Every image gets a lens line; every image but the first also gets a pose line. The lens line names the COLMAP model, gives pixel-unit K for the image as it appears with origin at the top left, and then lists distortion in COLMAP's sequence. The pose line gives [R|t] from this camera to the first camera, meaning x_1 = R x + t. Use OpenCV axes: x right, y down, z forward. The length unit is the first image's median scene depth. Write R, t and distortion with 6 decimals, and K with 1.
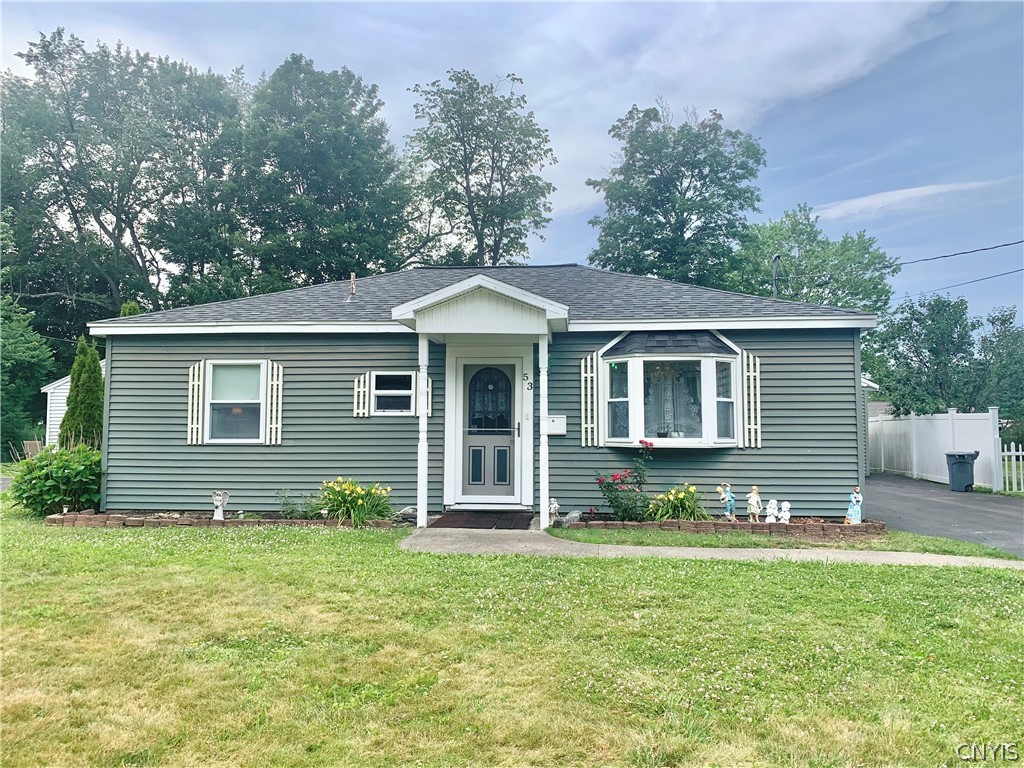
lens RADIAL K [[786.7, 0, 516.6], [0, 786.7, 385.7], [0, 0, 1]] dist [0.040685, -0.040705]
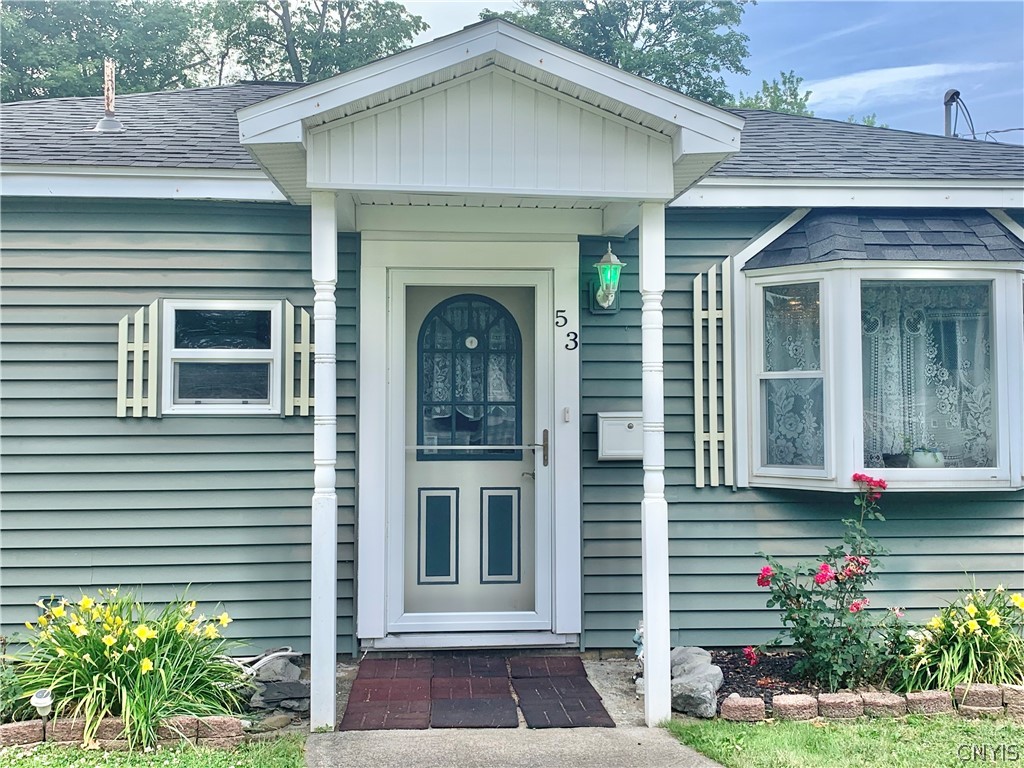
lens RADIAL K [[1111.7, 0, 512.6], [0, 1111.7, 386.2], [0, 0, 1]] dist [0.002258, 0.000000]
pose [[0.987300, -0.001450, 0.158861, -0.102840], [-0.005057, 0.999165, 0.040546, 0.001034], [-0.158787, -0.040834, 0.986468, 0.433936]]
